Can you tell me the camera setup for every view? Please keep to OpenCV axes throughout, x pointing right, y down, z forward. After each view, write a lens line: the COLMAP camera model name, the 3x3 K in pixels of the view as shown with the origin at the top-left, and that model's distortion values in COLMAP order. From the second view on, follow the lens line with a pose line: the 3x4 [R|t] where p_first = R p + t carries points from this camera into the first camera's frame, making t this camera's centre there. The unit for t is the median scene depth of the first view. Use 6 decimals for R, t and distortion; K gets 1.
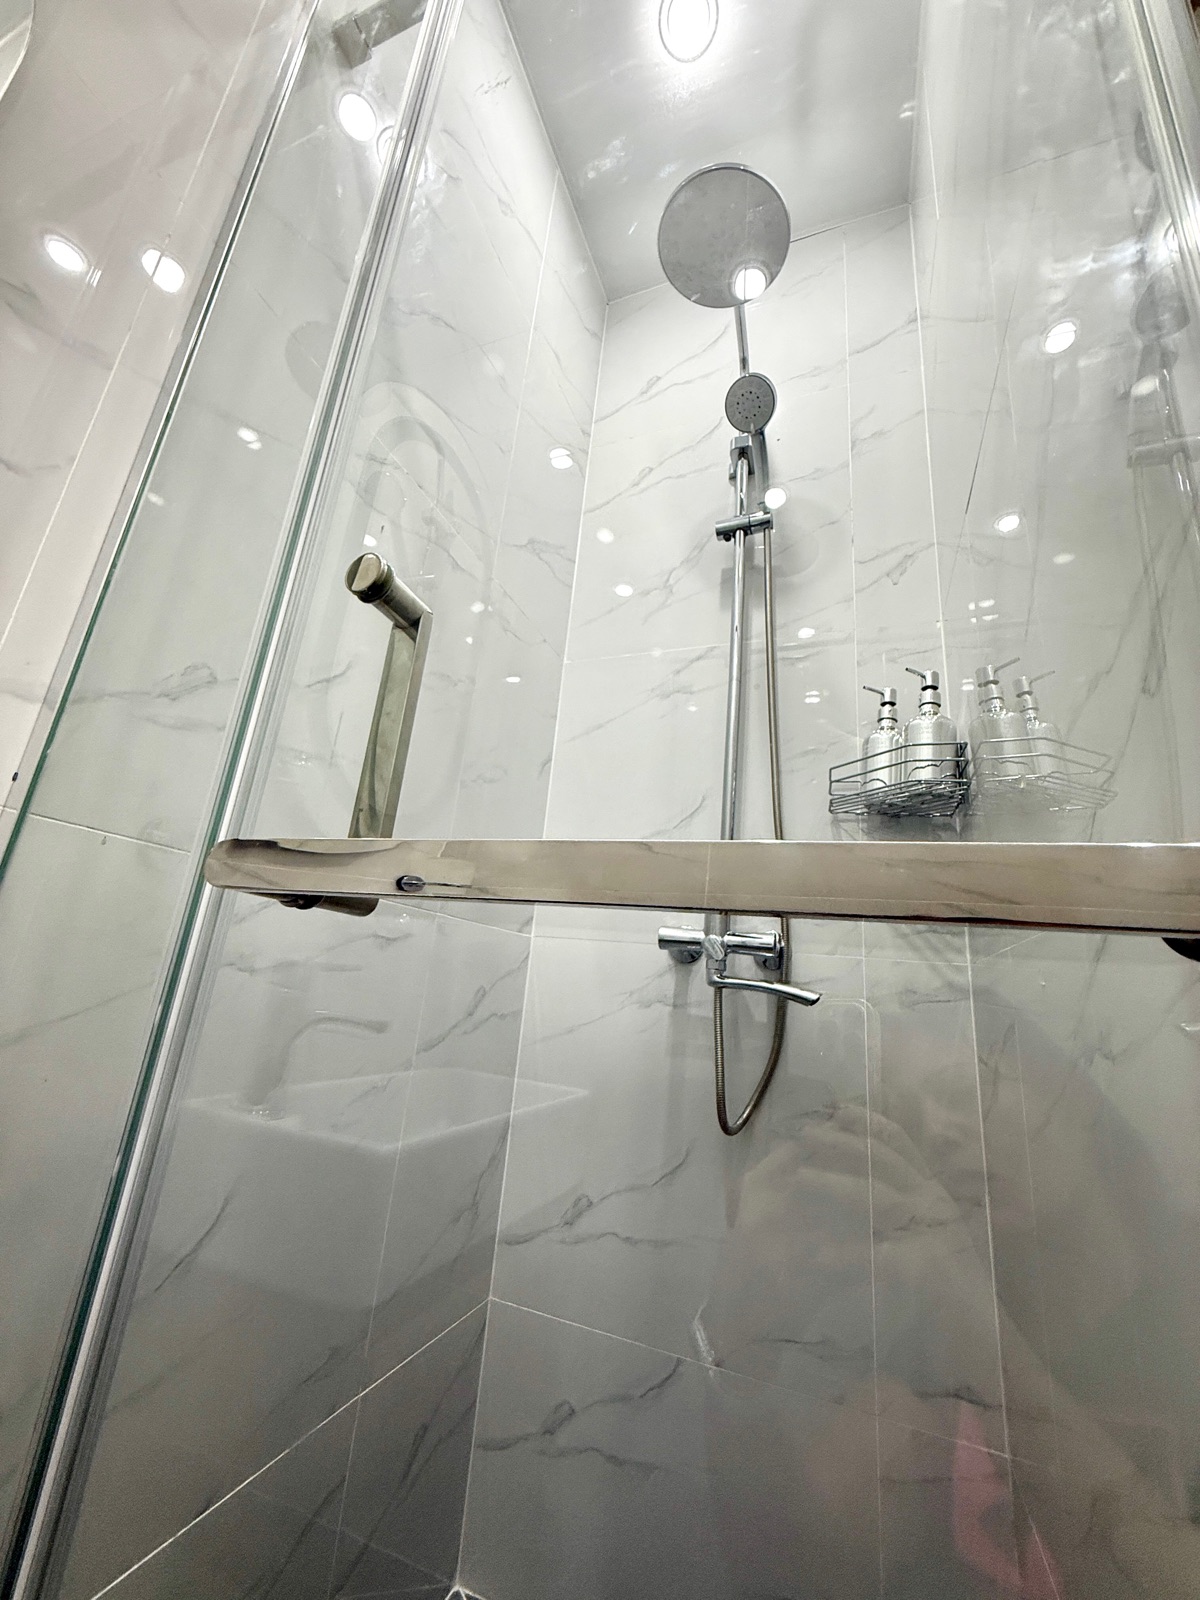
lens RADIAL K [[642.3, 0, 597.8], [0, 642.3, 795.6], [0, 0, 1]] dist [-0.001318, 0.000061]
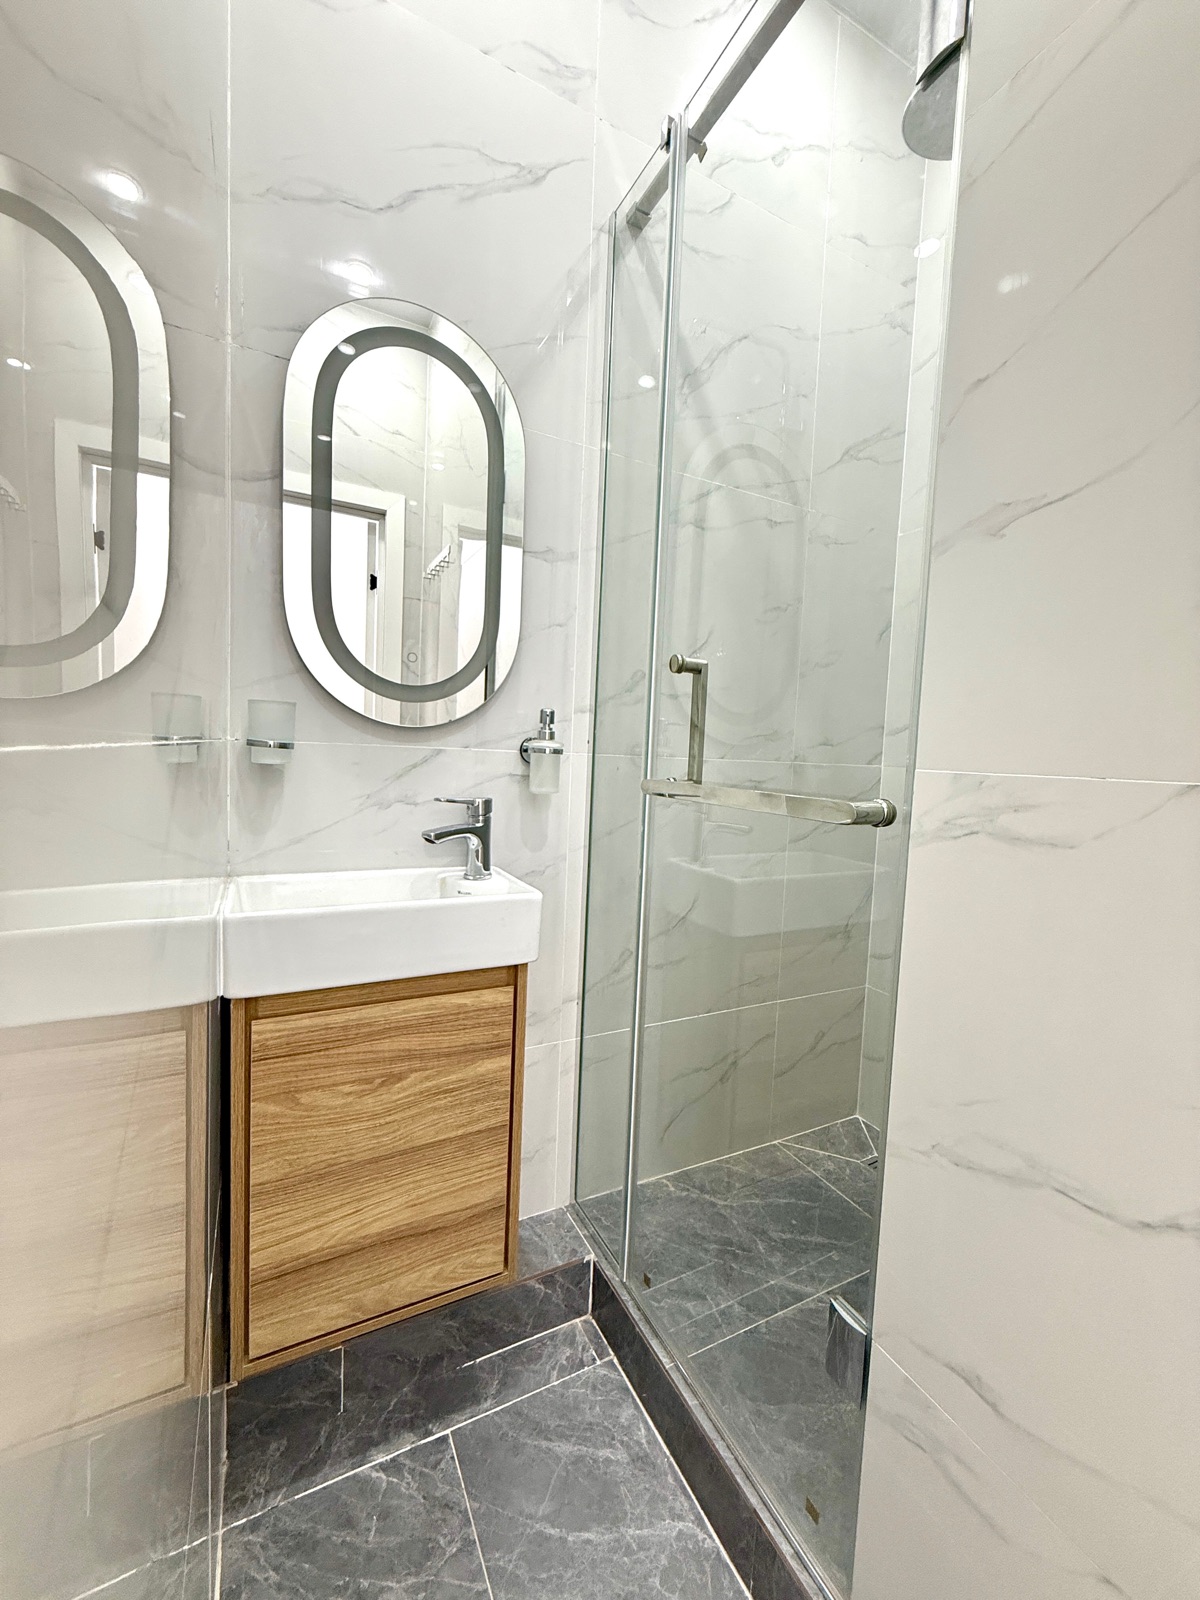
lens RADIAL K [[642.3, 0, 597.8], [0, 642.3, 795.6], [0, 0, 1]] dist [-0.001318, 0.000061]
pose [[0.749908, -0.011567, -0.661441, 0.444985], [0.216534, 0.949062, 0.228899, -0.209631], [0.625101, -0.314877, 0.714214, -0.477506]]
